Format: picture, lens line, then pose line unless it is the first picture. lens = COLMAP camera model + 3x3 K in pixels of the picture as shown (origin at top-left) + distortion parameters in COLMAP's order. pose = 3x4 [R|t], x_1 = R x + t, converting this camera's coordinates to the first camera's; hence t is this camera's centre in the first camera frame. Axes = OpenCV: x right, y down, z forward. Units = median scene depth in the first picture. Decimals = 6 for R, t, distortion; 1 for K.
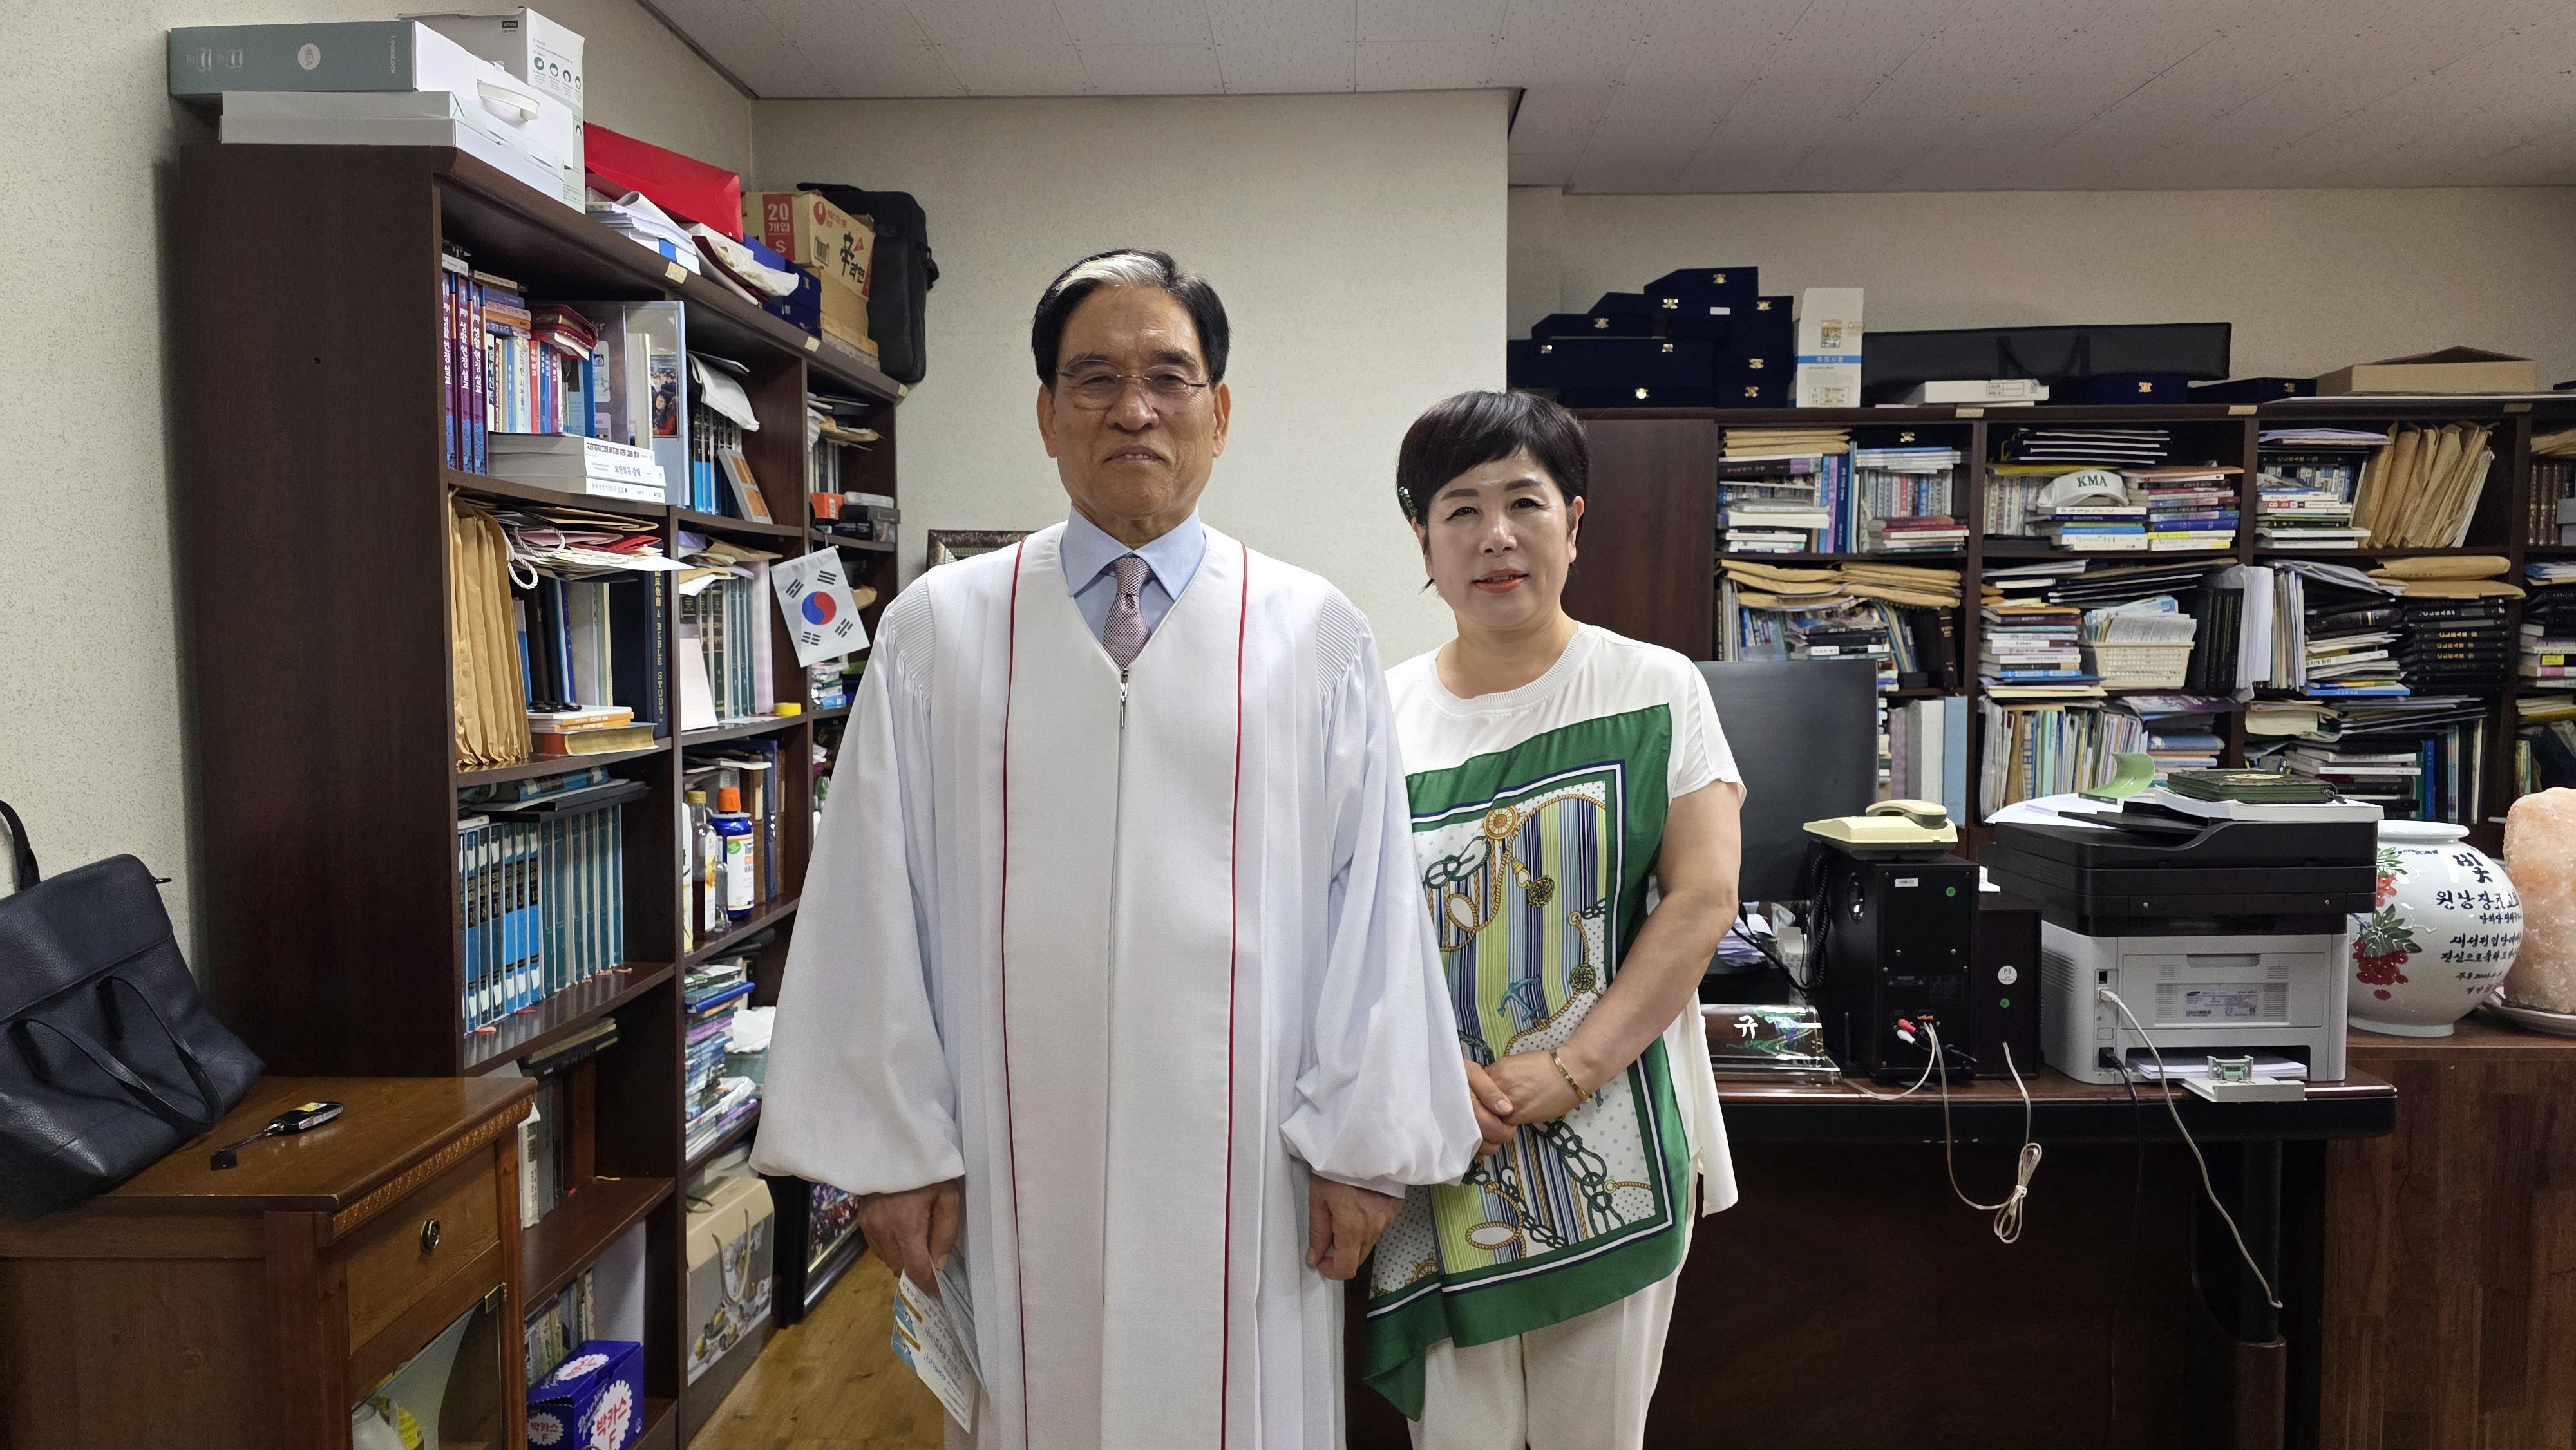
lens RADIAL K [[1816.5, 0, 1288.0], [0, 1816.5, 725.0], [0, 0, 1]] dist [0.046050, -0.045253]
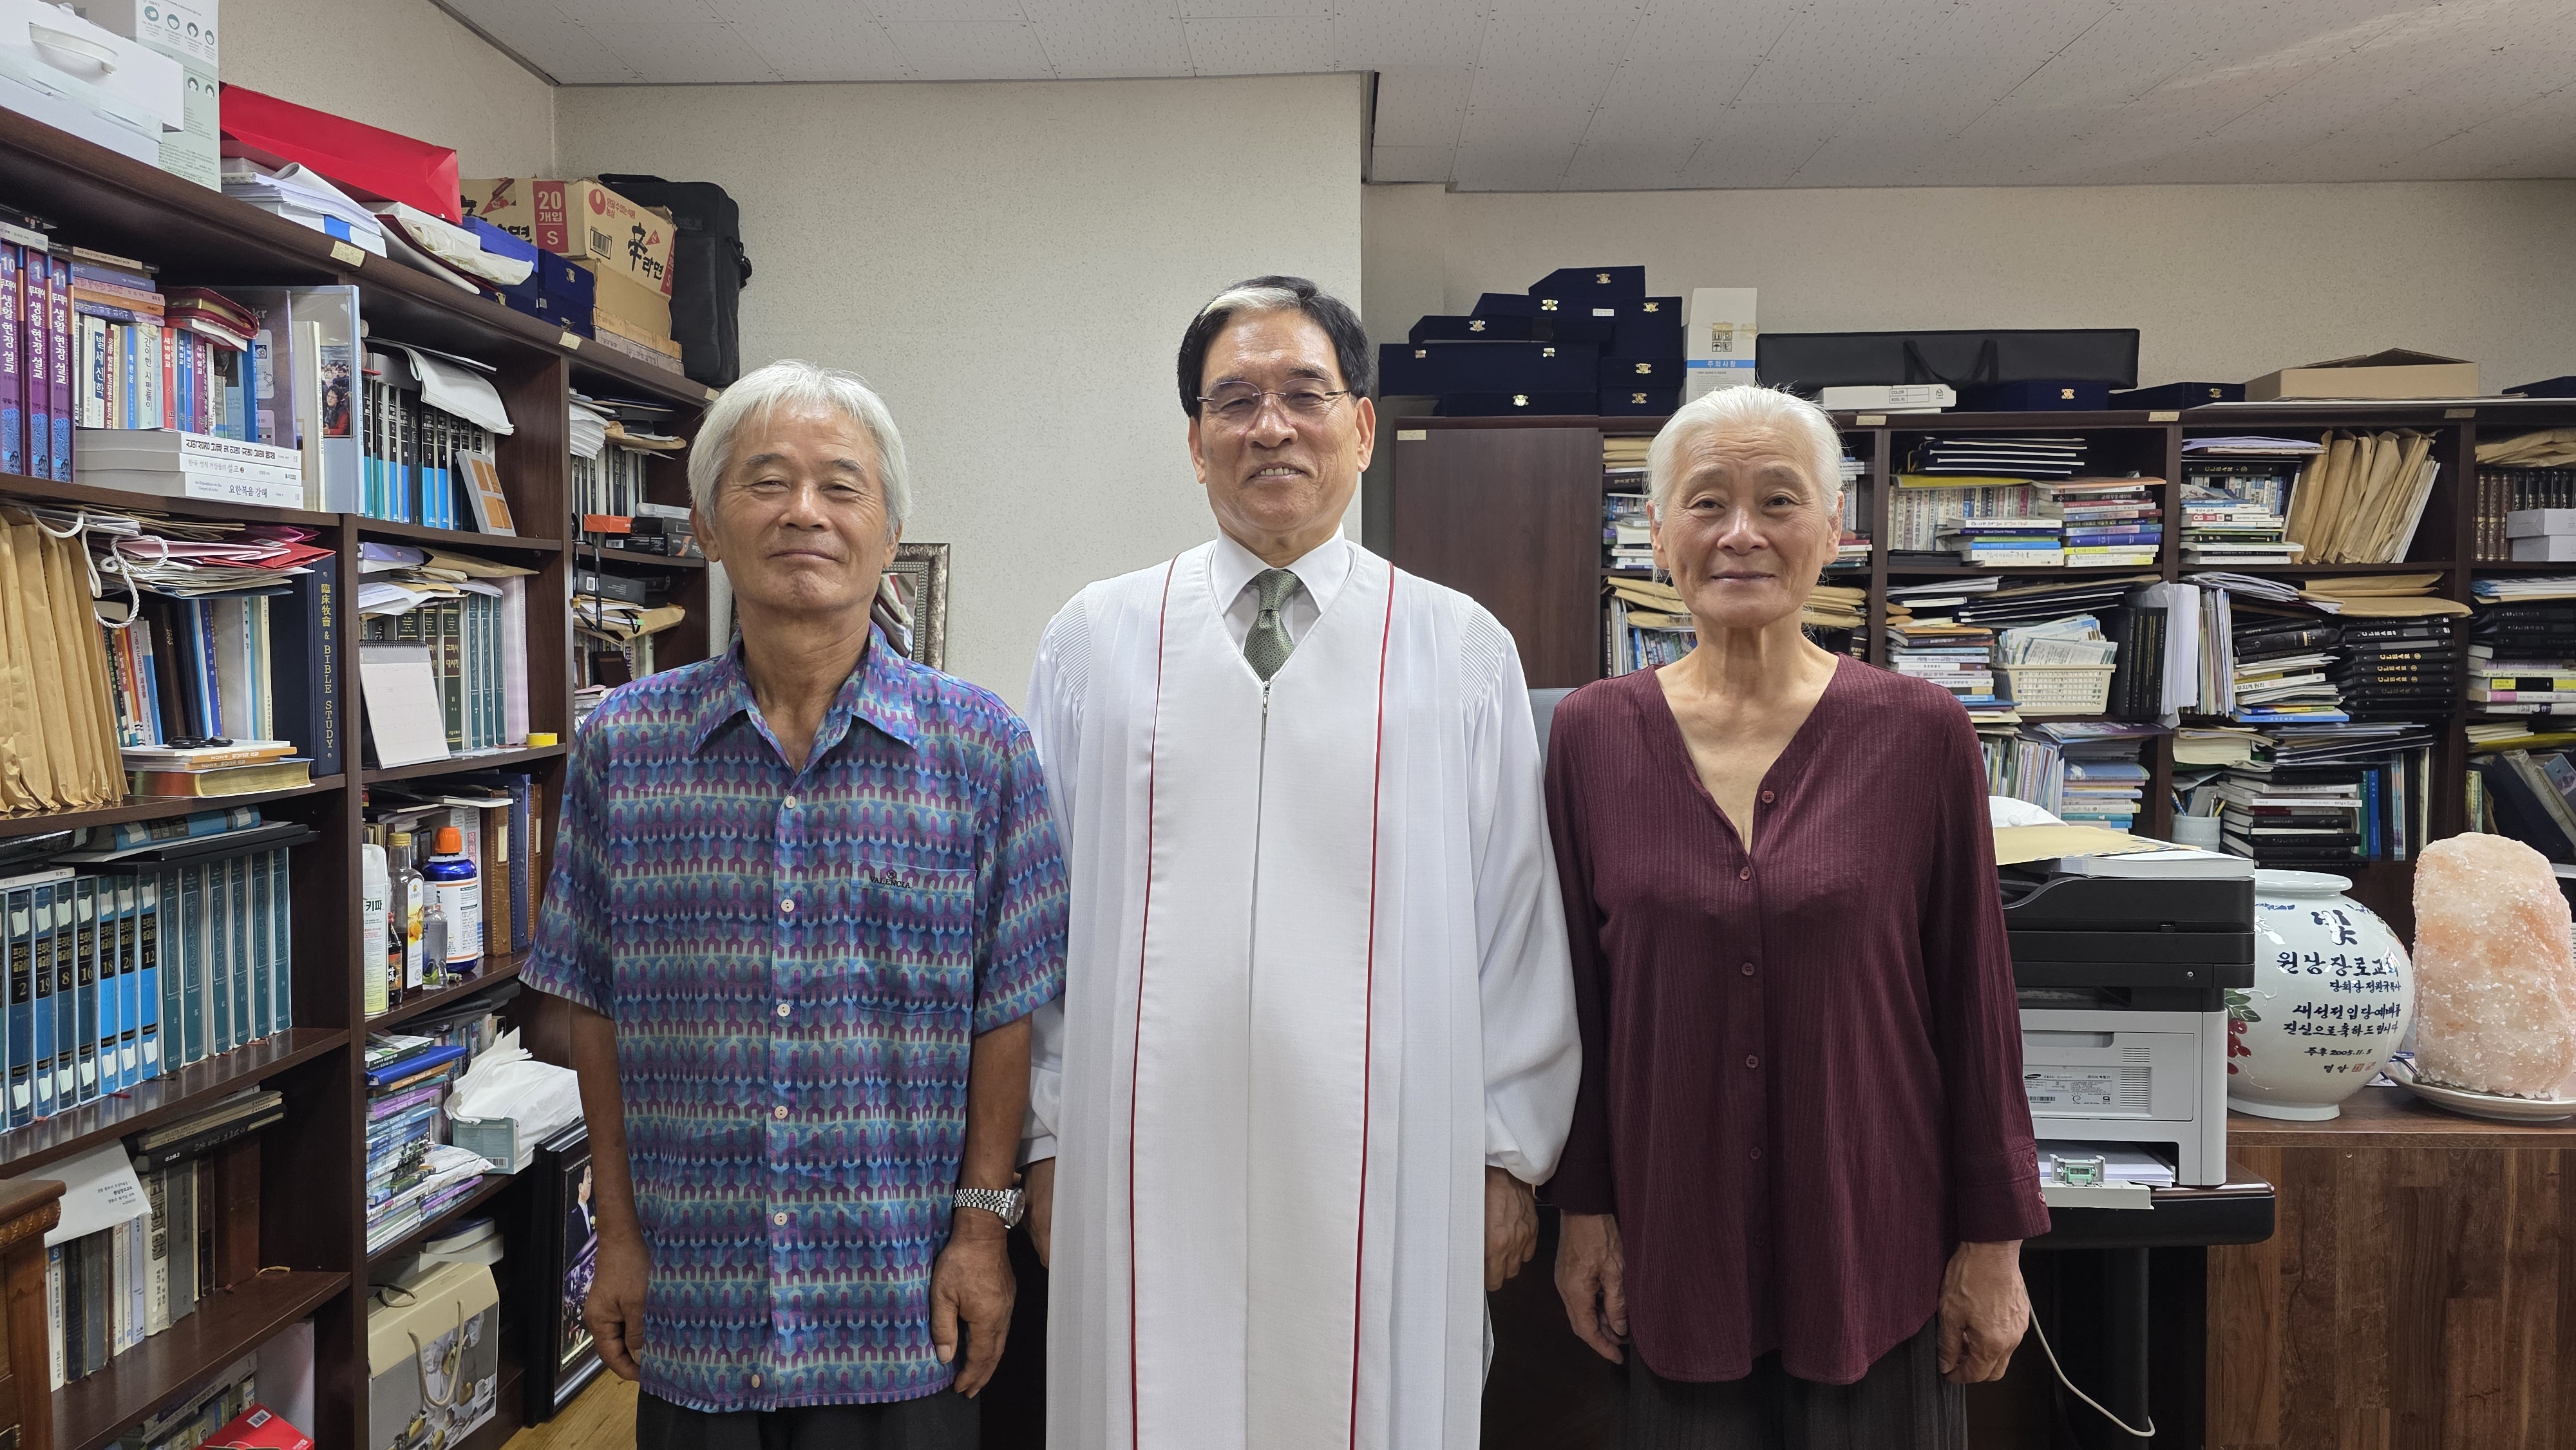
lens RADIAL K [[1764.5, 0, 1313.9], [0, 1764.5, 698.1], [0, 0, 1]] dist [0.050511, -0.049553]
pose [[0.999959, -0.000303, -0.009034, 0.118469], [0.000079, 0.999694, -0.024755, -0.007332], [0.009039, 0.024753, 0.999653, 0.113794]]
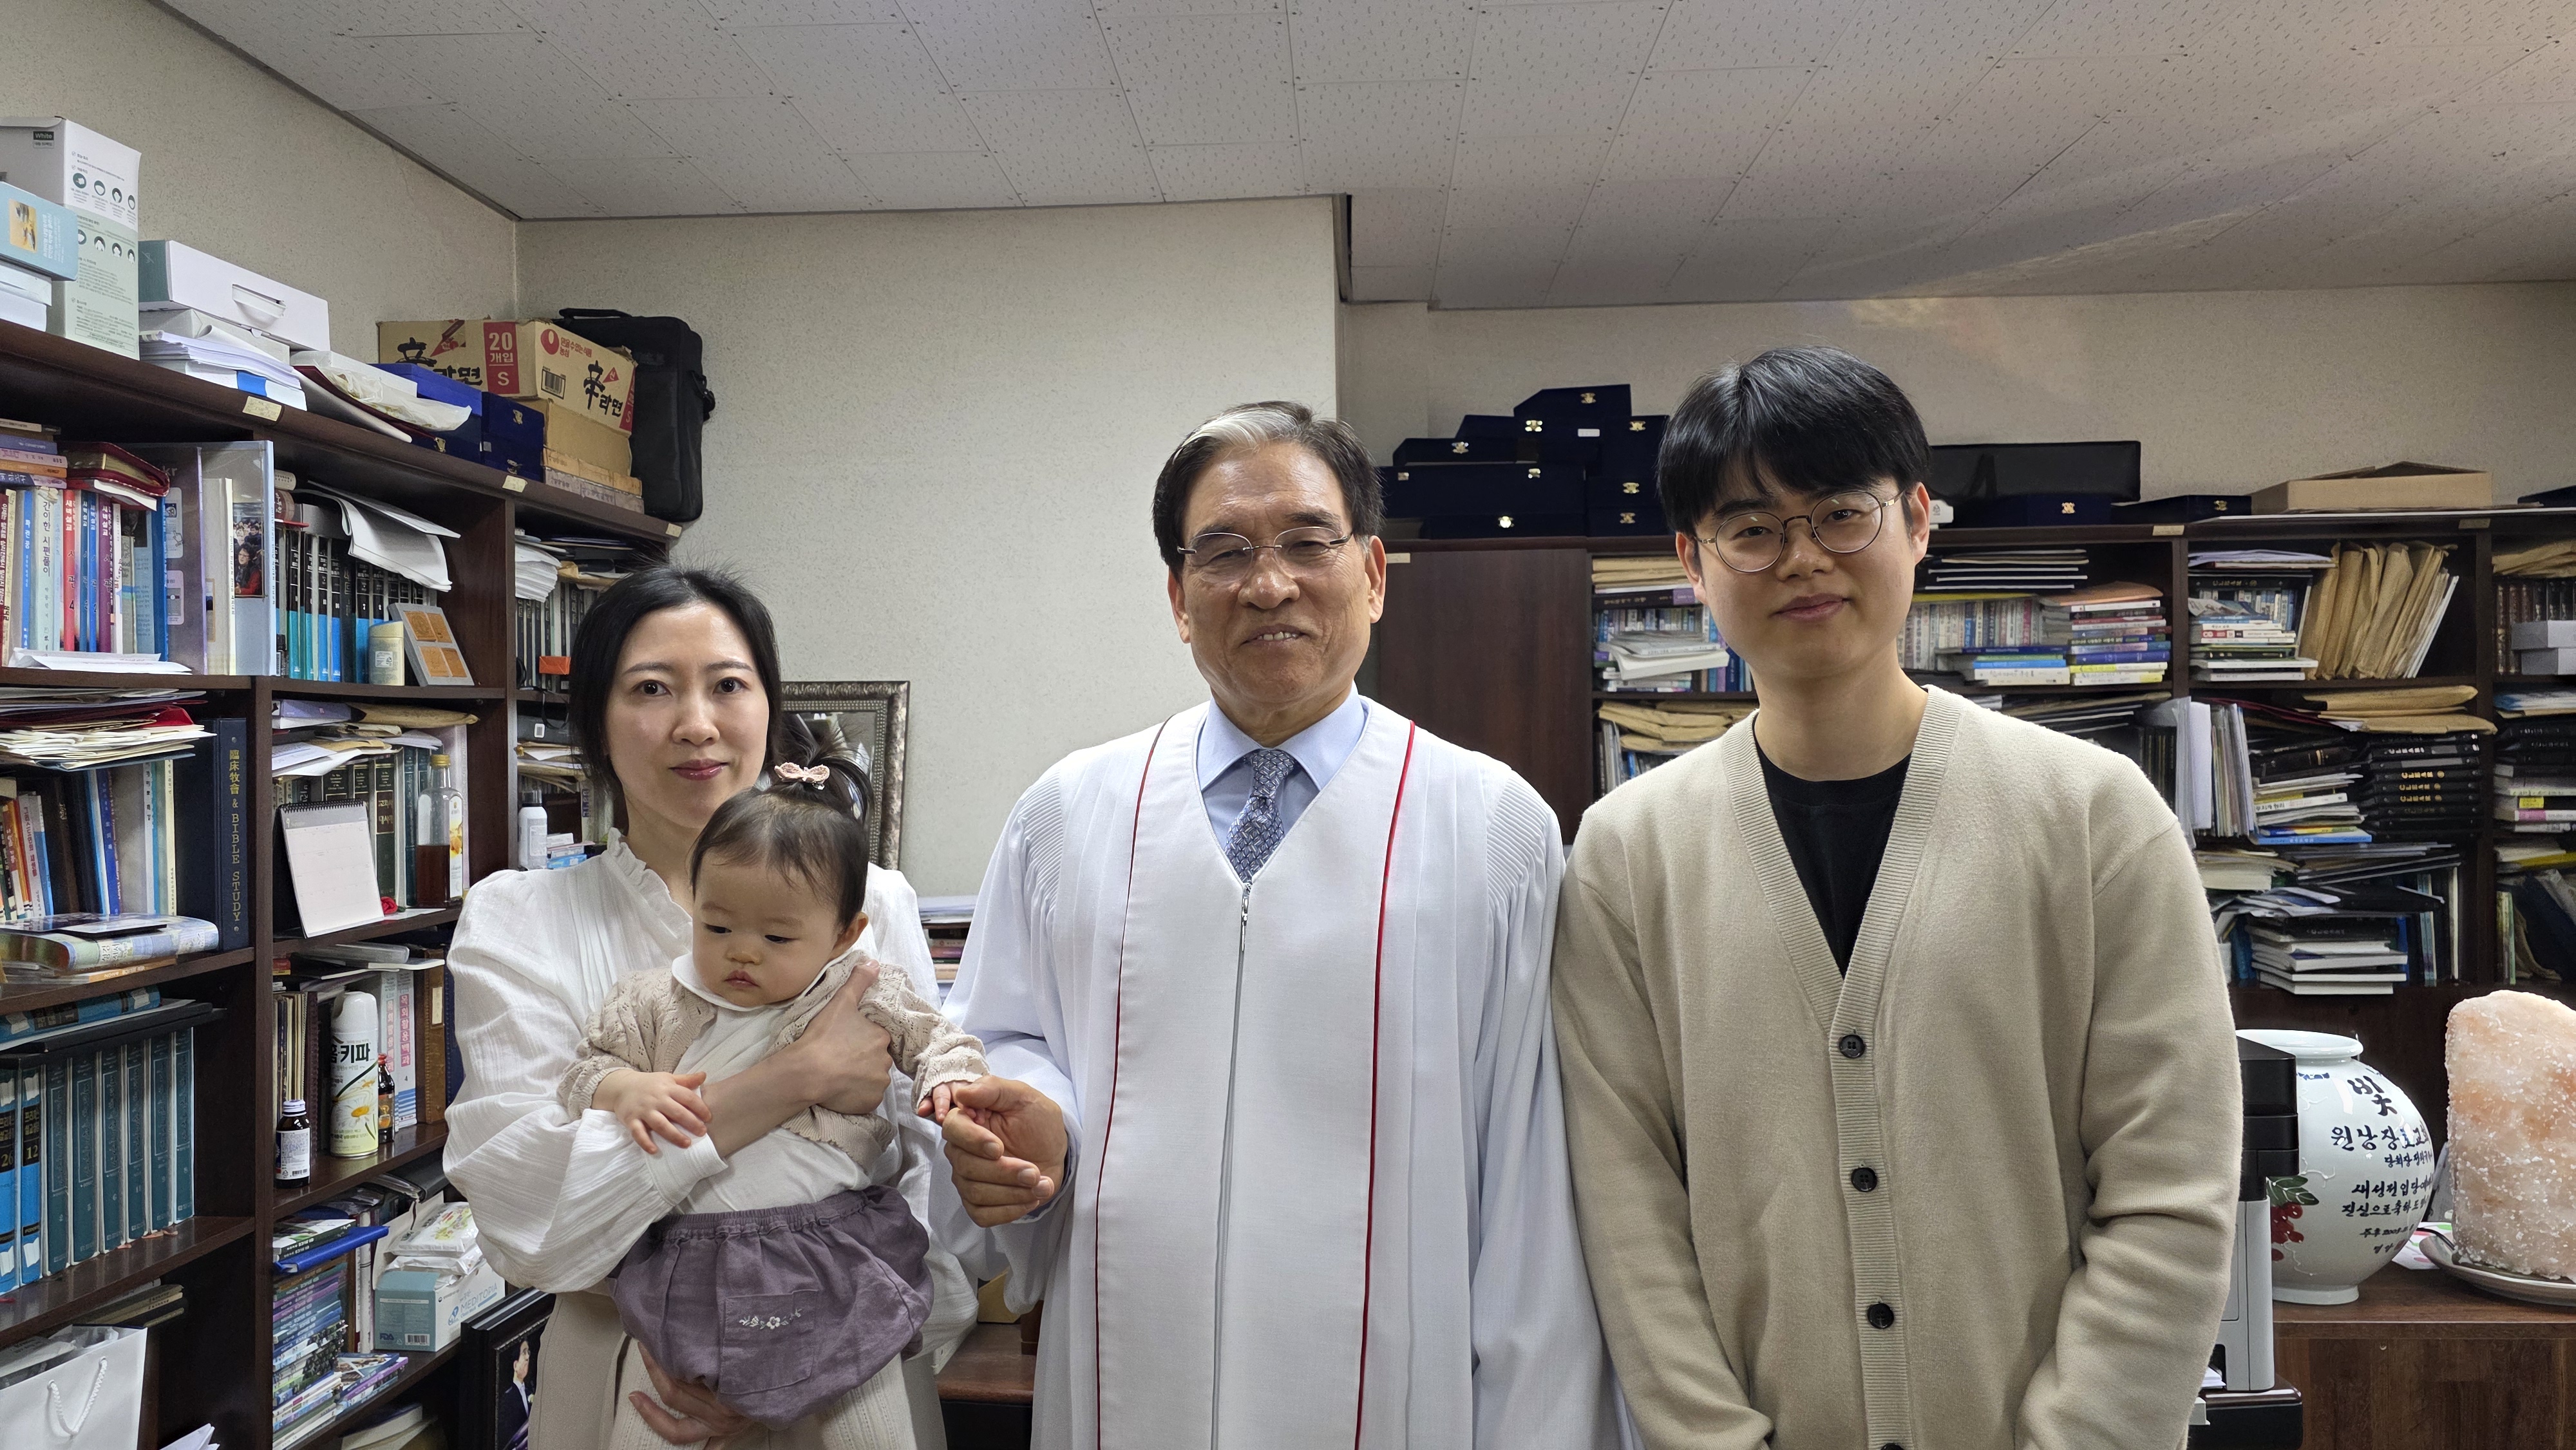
lens RADIAL K [[1745.6, 0, 1322.6], [0, 1745.6, 712.2], [0, 0, 1]] dist [0.041106, -0.041428]
pose [[0.999653, -0.013214, -0.022793, 0.149594], [0.011651, 0.997658, -0.067407, -0.034933], [0.023630, 0.067118, 0.997465, 0.157823]]
